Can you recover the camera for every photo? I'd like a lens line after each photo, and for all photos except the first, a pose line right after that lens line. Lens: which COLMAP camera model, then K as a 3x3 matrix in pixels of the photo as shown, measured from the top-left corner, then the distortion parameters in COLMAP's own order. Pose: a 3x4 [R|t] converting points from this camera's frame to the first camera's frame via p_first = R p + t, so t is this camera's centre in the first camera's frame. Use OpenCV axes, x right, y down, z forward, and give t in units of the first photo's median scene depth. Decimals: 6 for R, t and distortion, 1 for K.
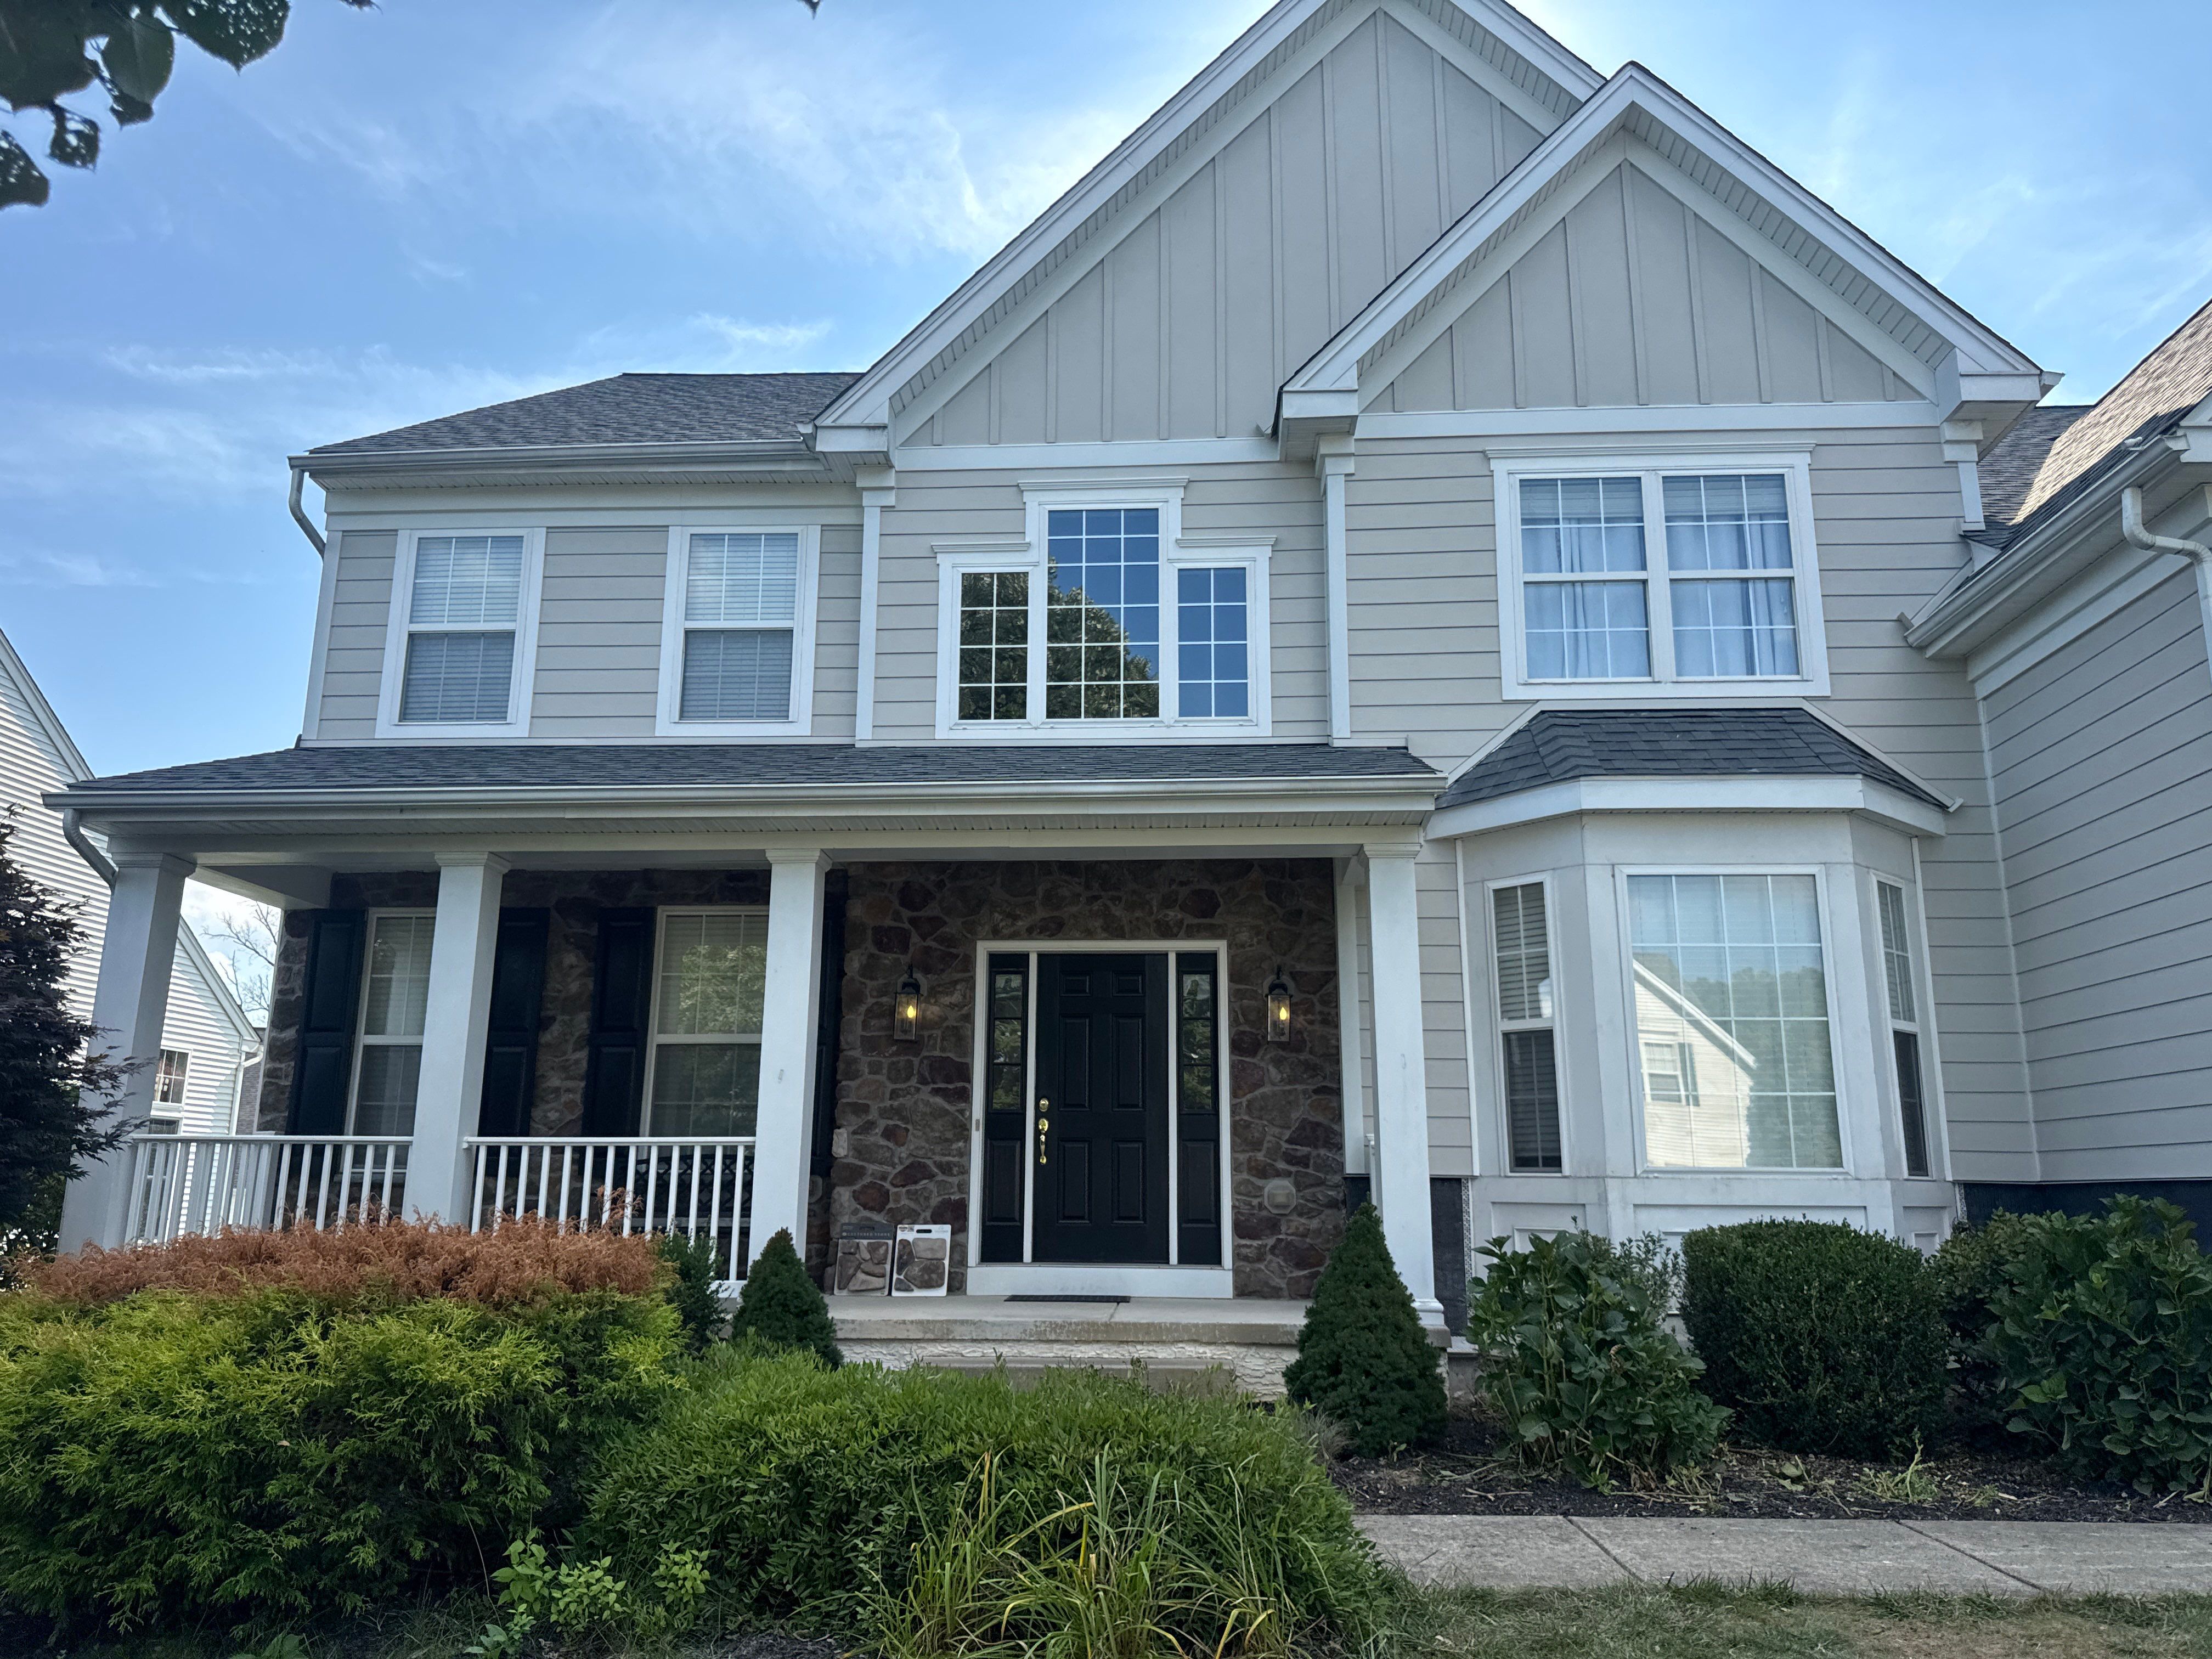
lens RADIAL K [[1574.9, 0, 1100.1], [0, 1574.9, 832.2], [0, 0, 1]] dist [0.084686, -0.115687]
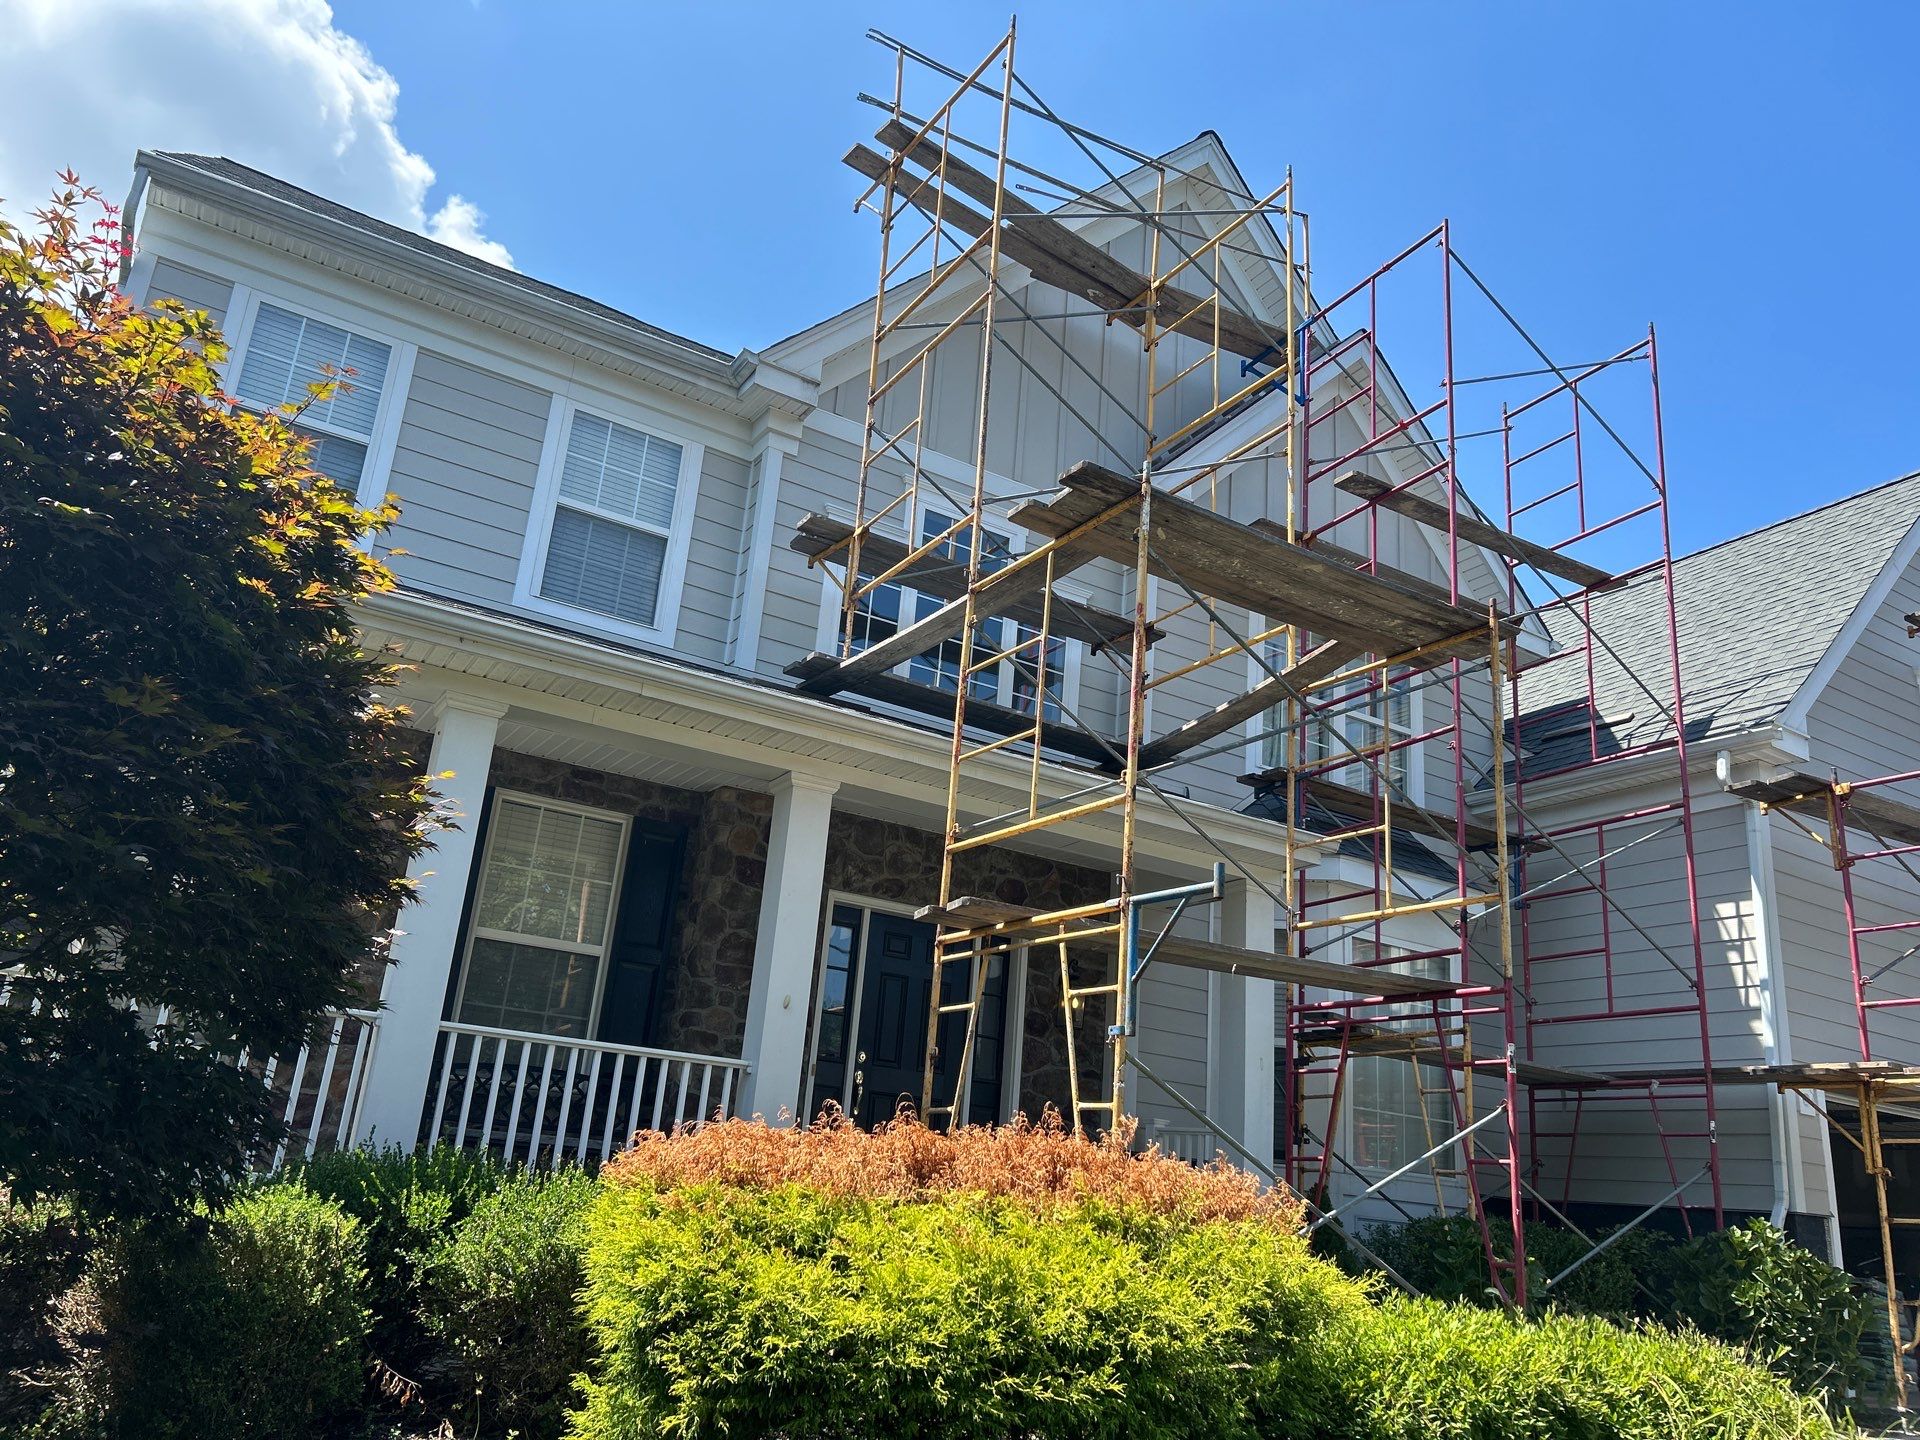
lens RADIAL K [[1453.9, 0, 975.9], [0, 1453.9, 716.5], [0, 0, 1]] dist [0.060124, -0.070940]
pose [[0.821277, 0.241373, 0.516955, -0.531202], [-0.202287, 0.970426, -0.131734, 0.066346], [-0.533463, 0.003617, 0.845815, 0.142078]]
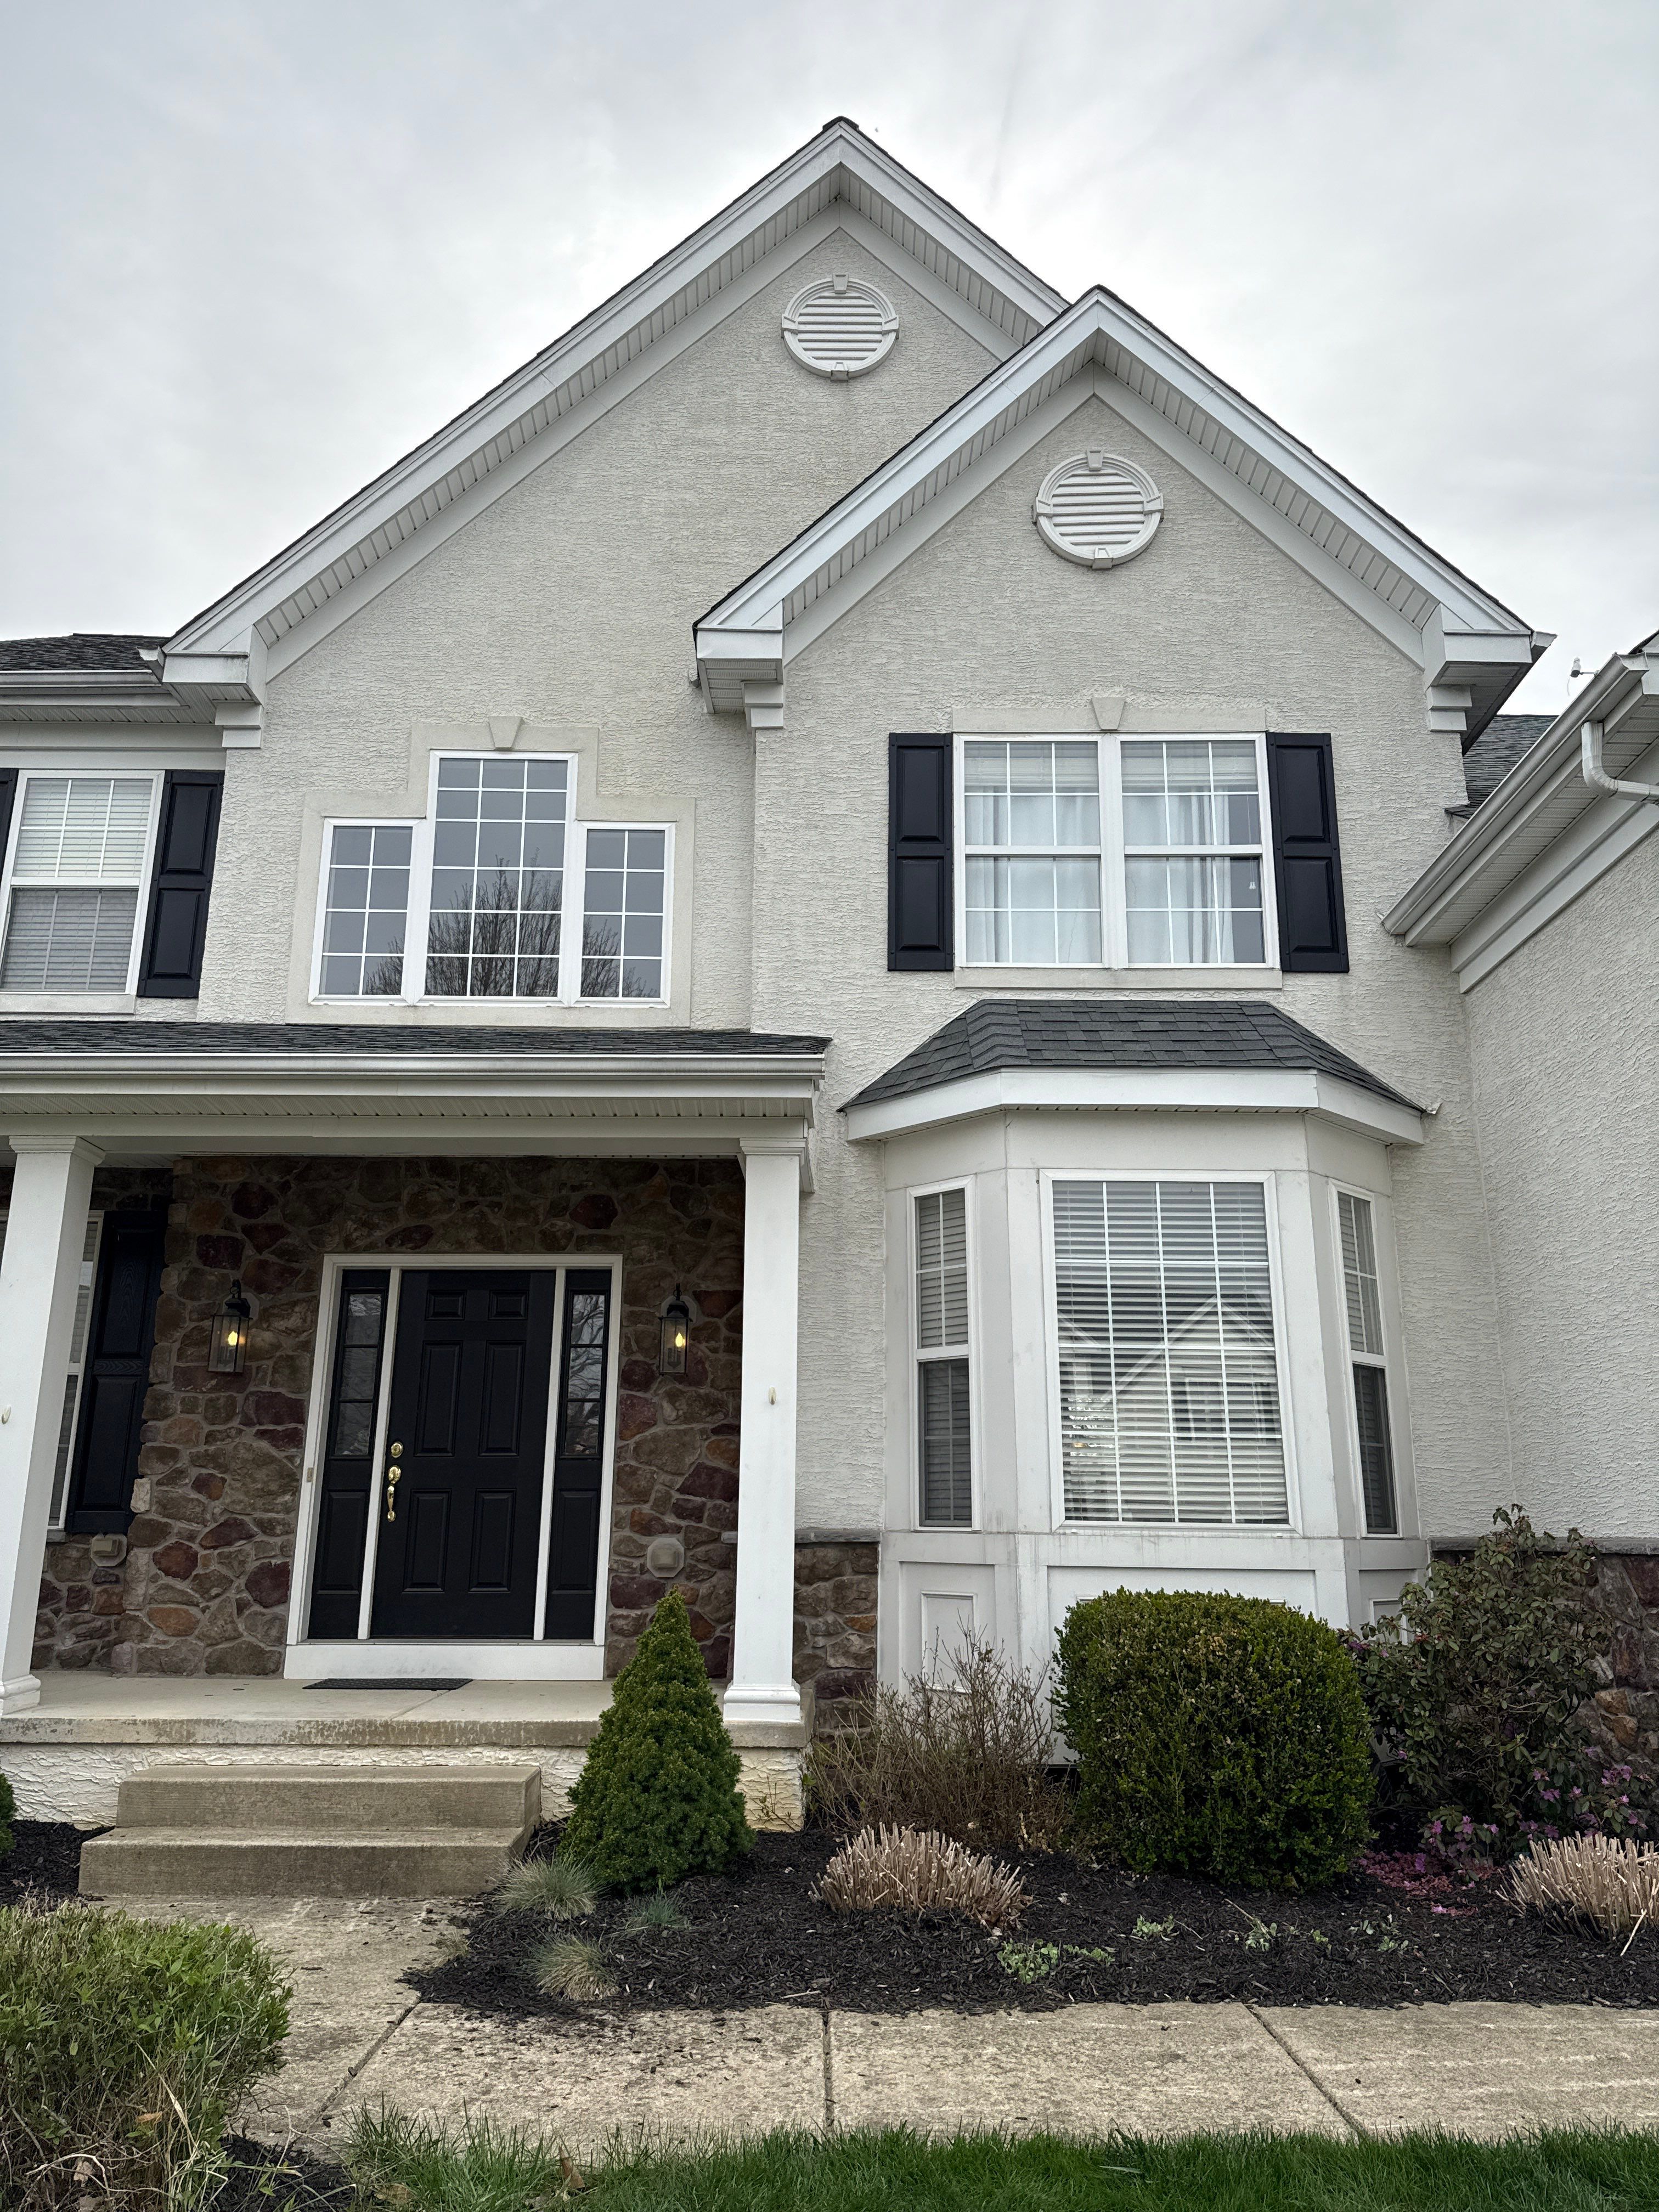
lens RADIAL K [[1574.9, 0, 833.4], [0, 1574.9, 1111.7], [0, 0, 1]] dist [0.084686, -0.115687]
pose [[0.997984, 0.015023, 0.061666, 0.142911], [-0.012722, 0.999214, -0.037543, 0.021677], [-0.062182, 0.036683, 0.997390, 0.133741]]
